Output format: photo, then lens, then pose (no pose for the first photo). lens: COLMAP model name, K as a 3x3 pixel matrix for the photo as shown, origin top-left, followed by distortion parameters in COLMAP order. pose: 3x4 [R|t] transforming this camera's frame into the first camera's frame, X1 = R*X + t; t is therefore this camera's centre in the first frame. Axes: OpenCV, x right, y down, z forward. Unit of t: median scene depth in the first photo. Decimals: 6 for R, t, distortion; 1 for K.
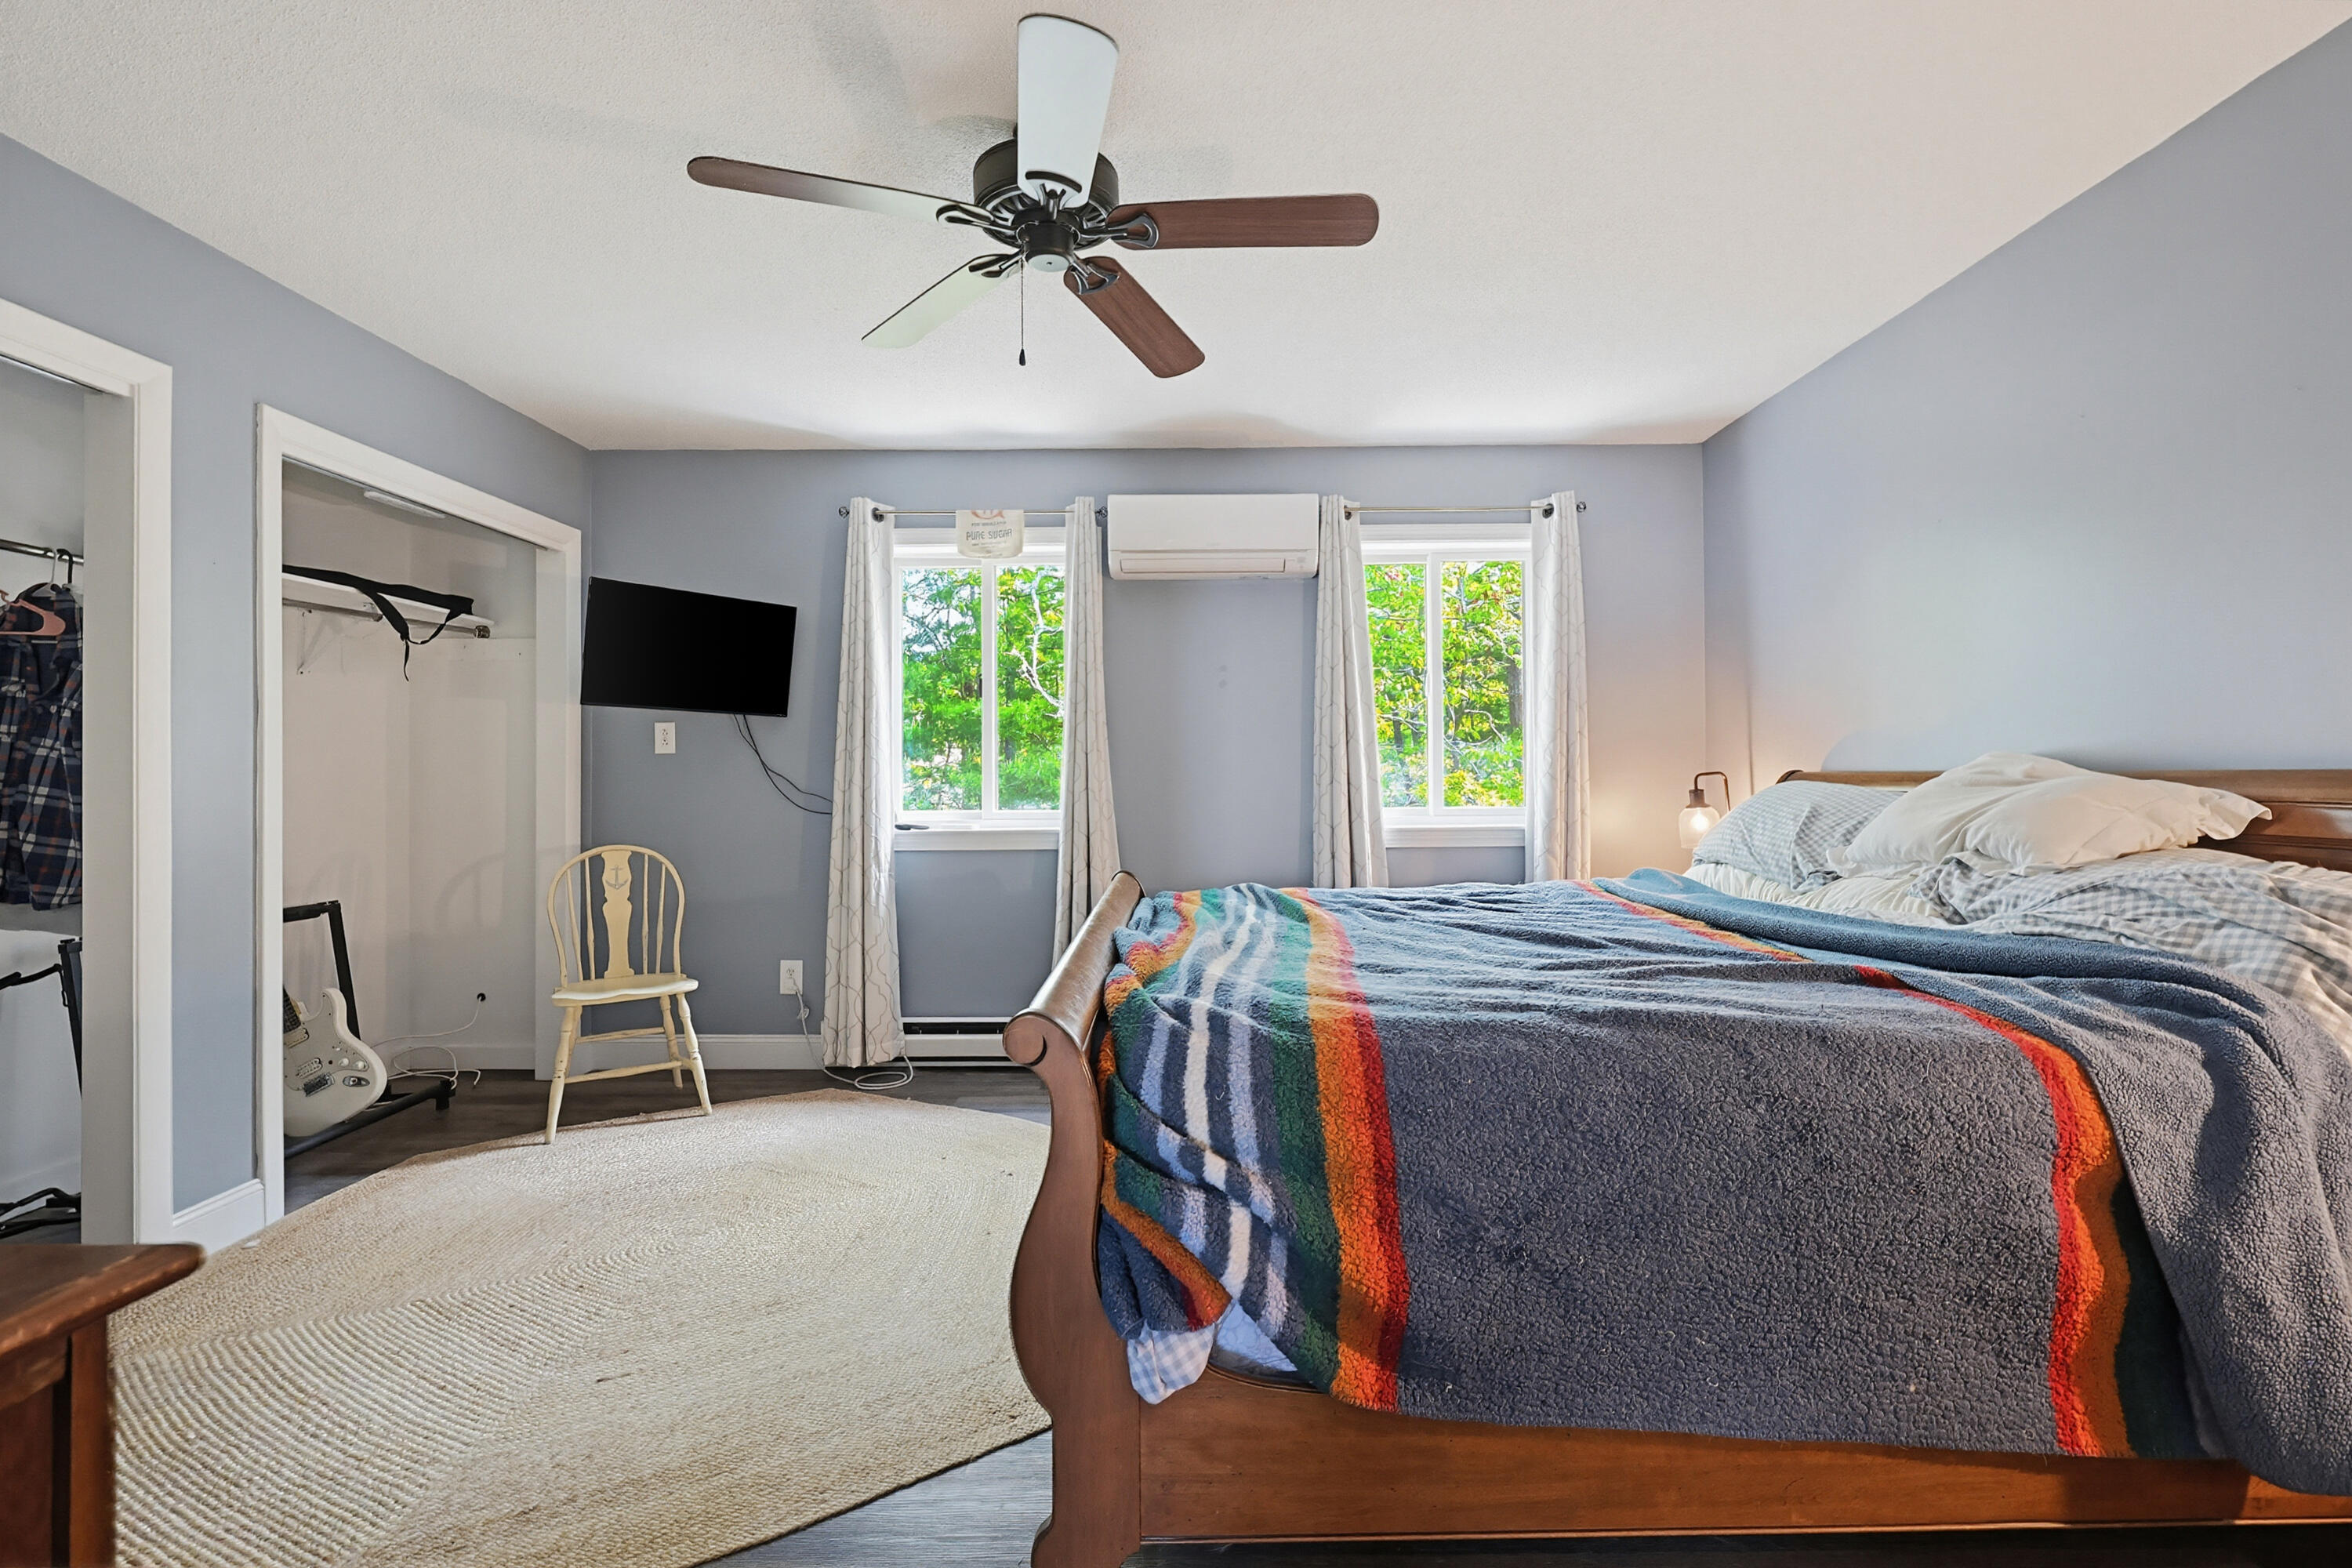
lens RADIAL K [[1018.1, 0, 1180.6], [0, 1018.1, 777.6], [0, 0, 1]] dist [0.010154, 0.000589]
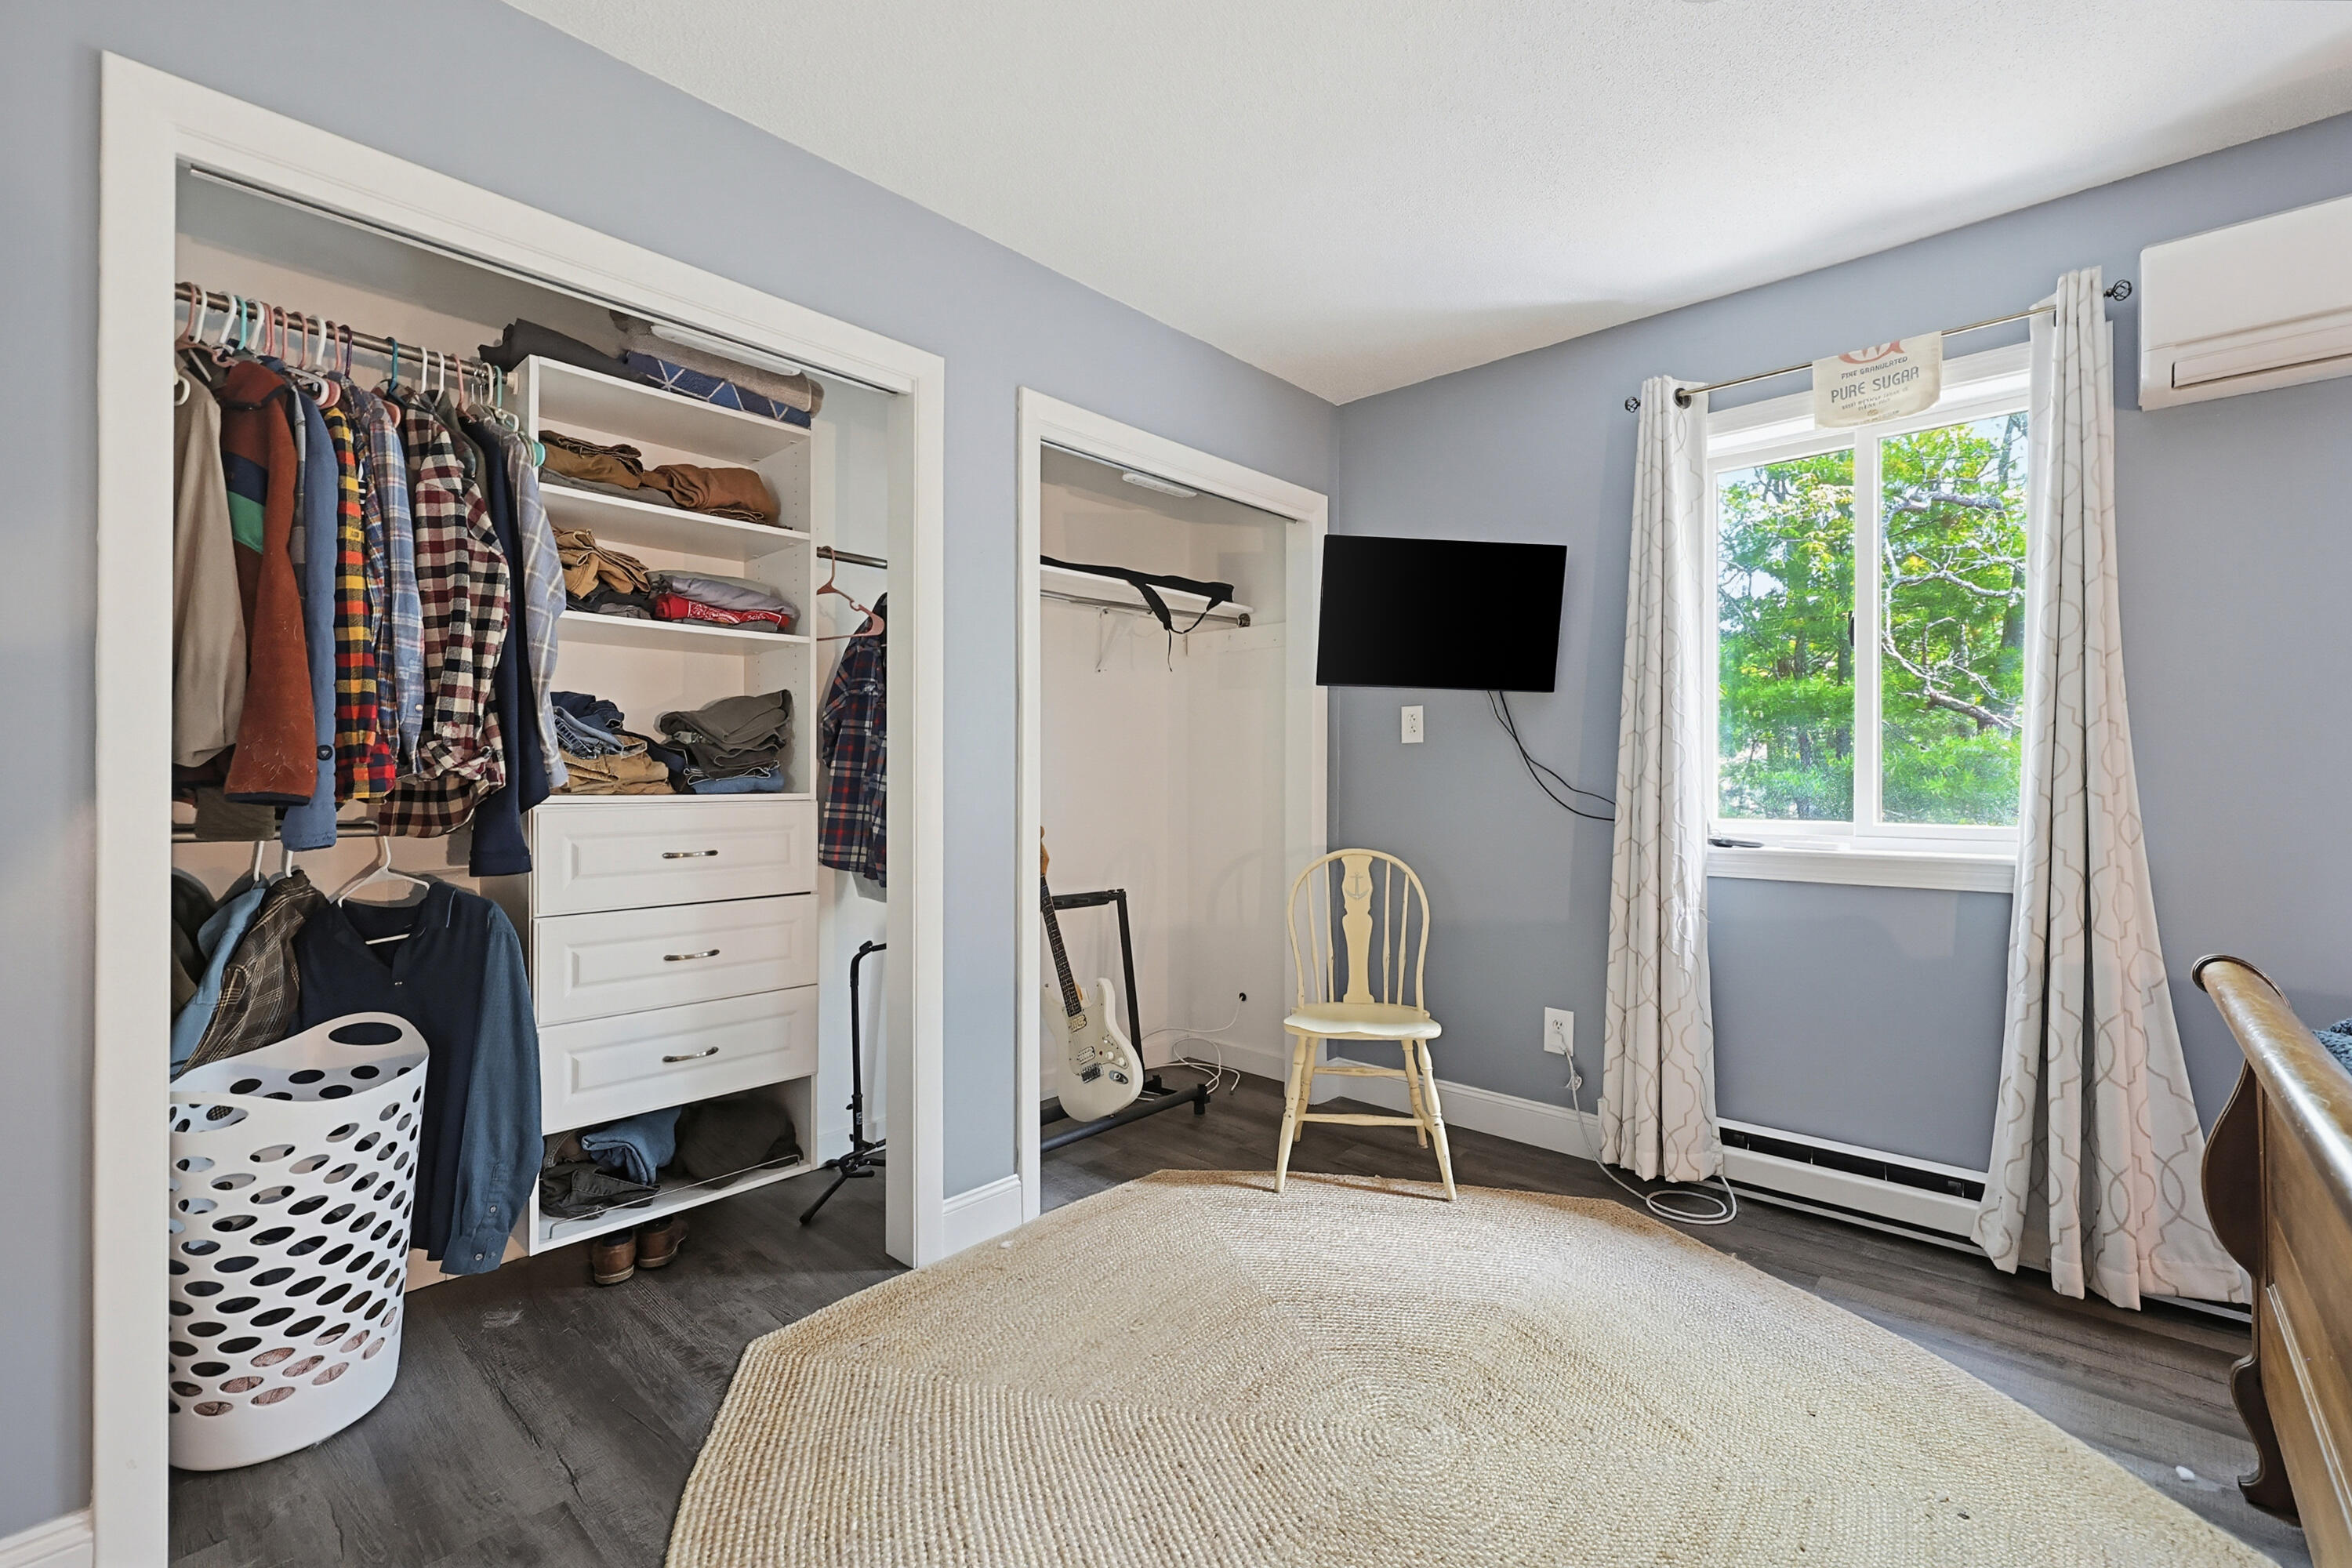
lens RADIAL K [[1018.1, 0, 1180.6], [0, 1018.1, 777.6], [0, 0, 1]] dist [0.010154, 0.000589]
pose [[0.743732, 0.003455, -0.668469, -0.088523], [-0.003817, 0.999992, 0.000922, 0.005731], [0.668467, 0.001866, 0.743740, 0.260634]]
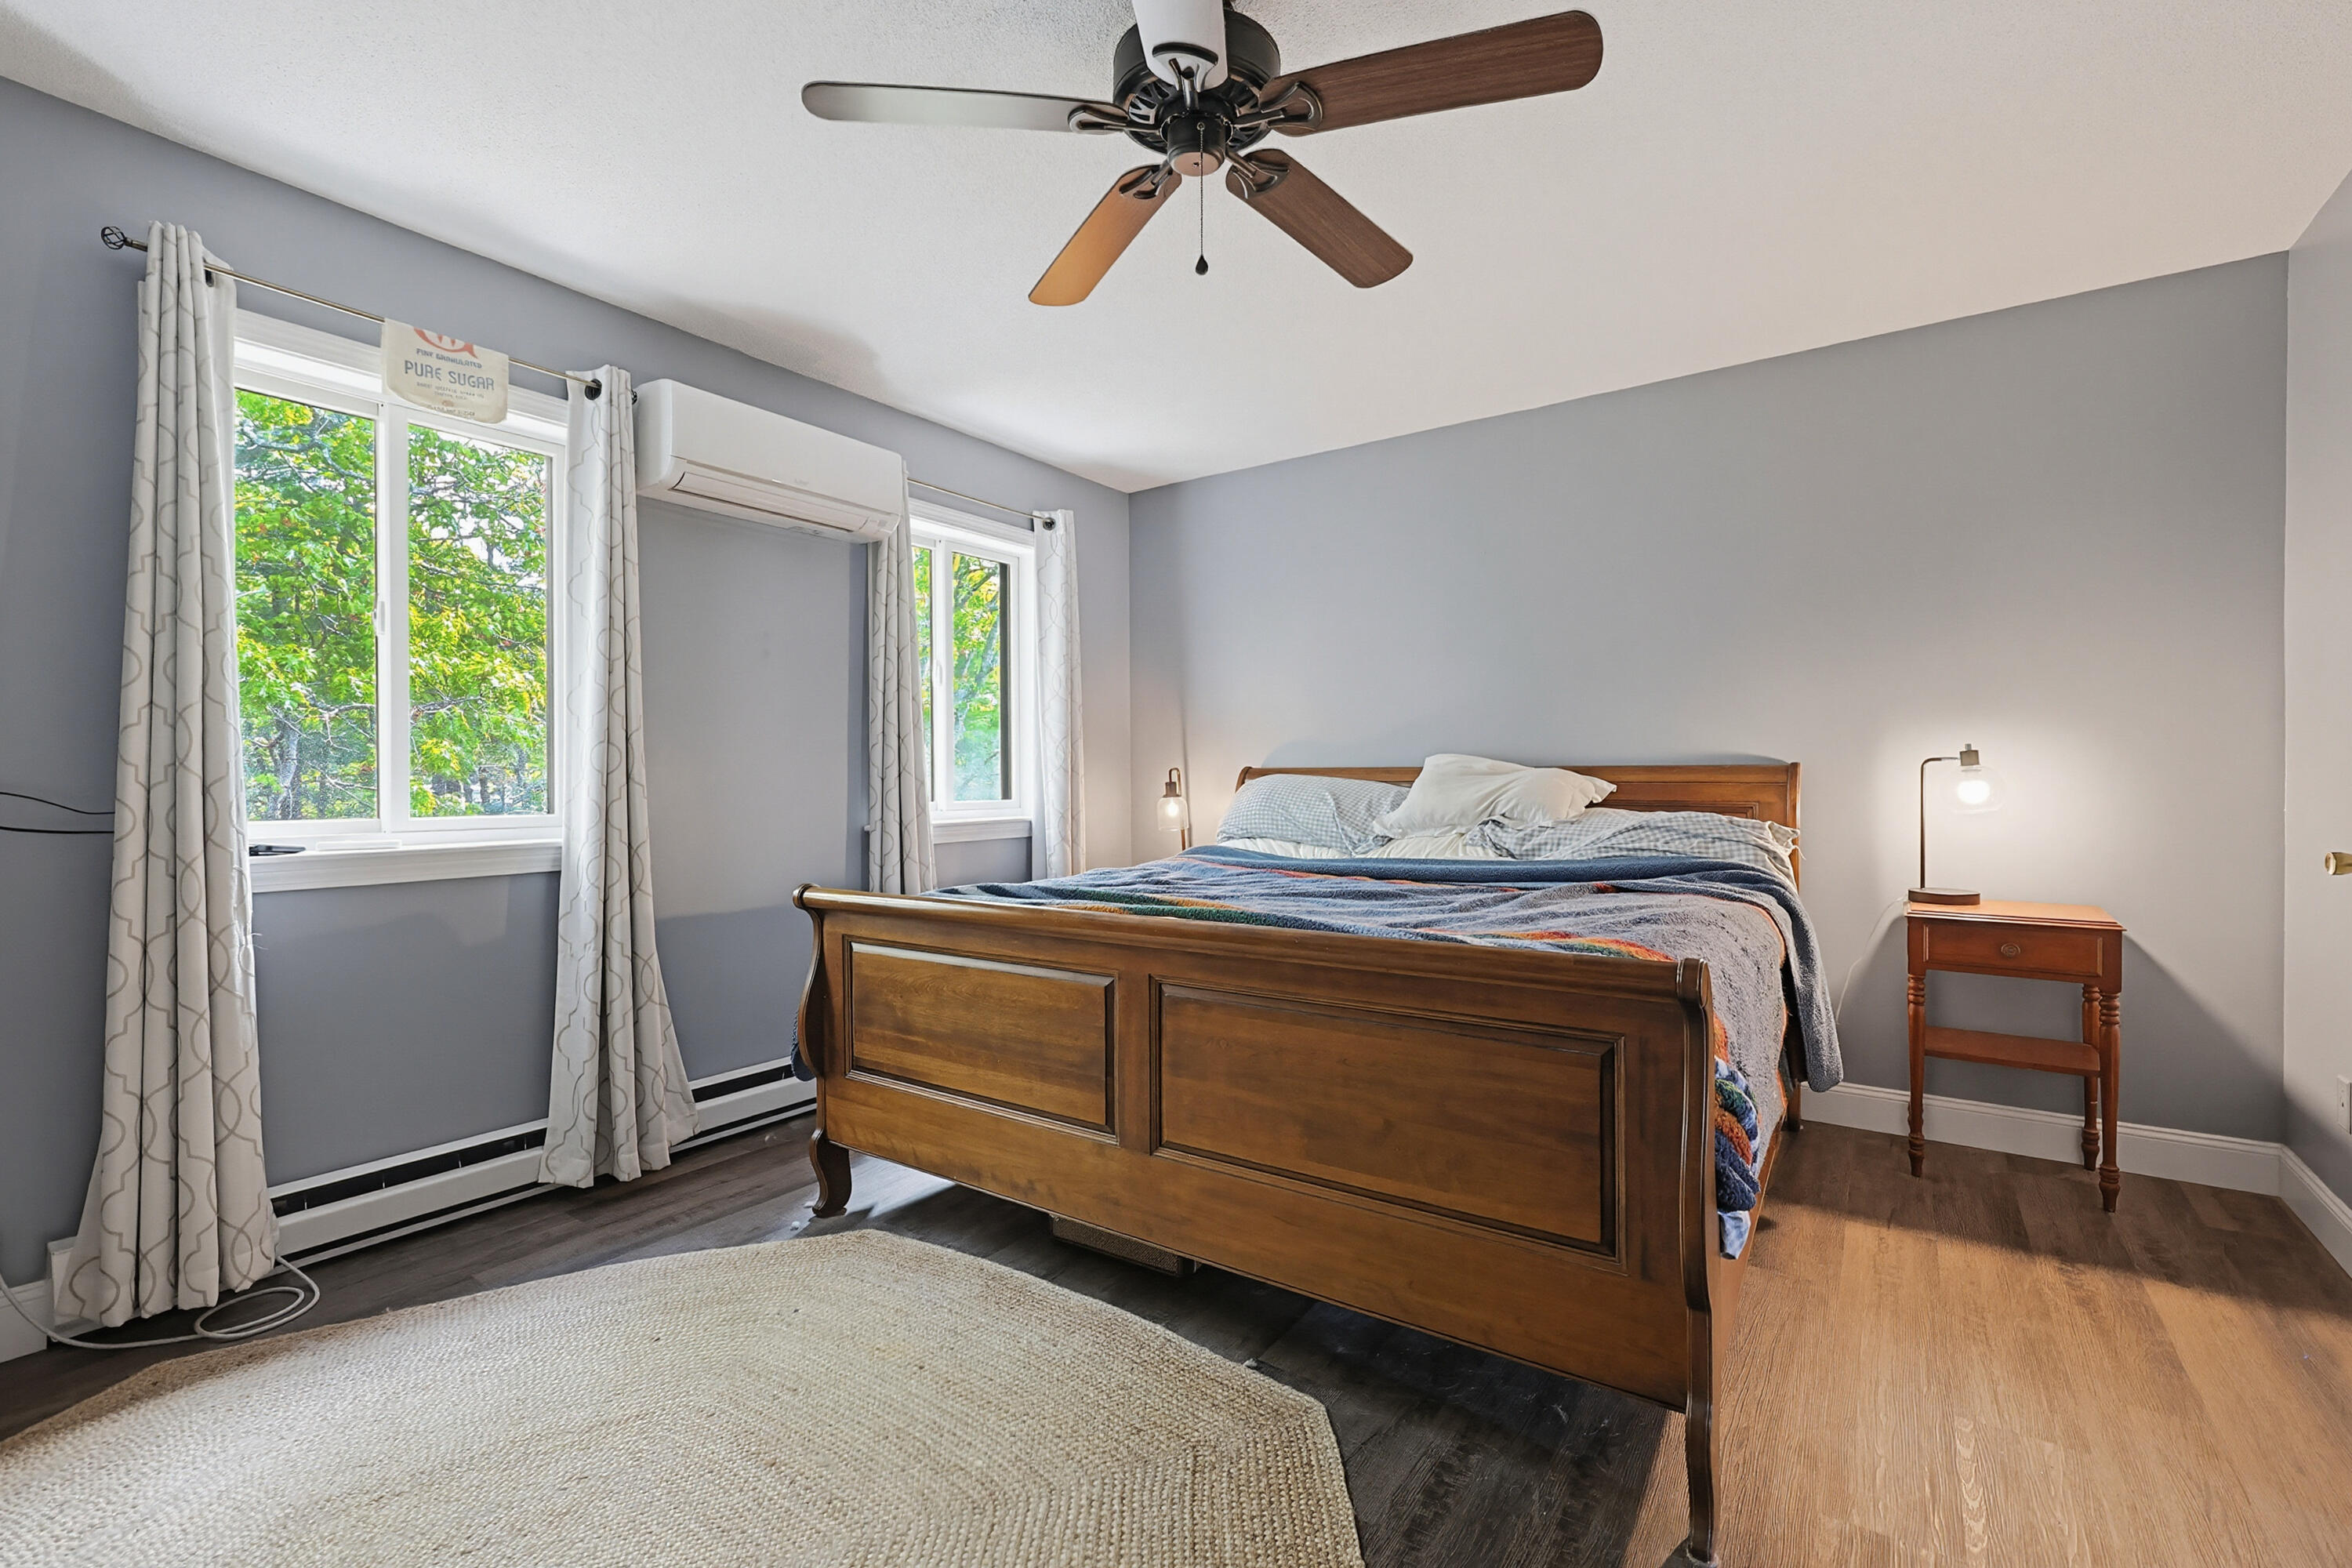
lens RADIAL K [[1018.1, 0, 1180.6], [0, 1018.1, 777.6], [0, 0, 1]] dist [0.010154, 0.000589]
pose [[0.588901, 0.006060, 0.808183, -0.464750], [0.001313, 0.999963, -0.008455, 0.016716], [-0.808204, 0.006040, 0.588871, 0.282618]]
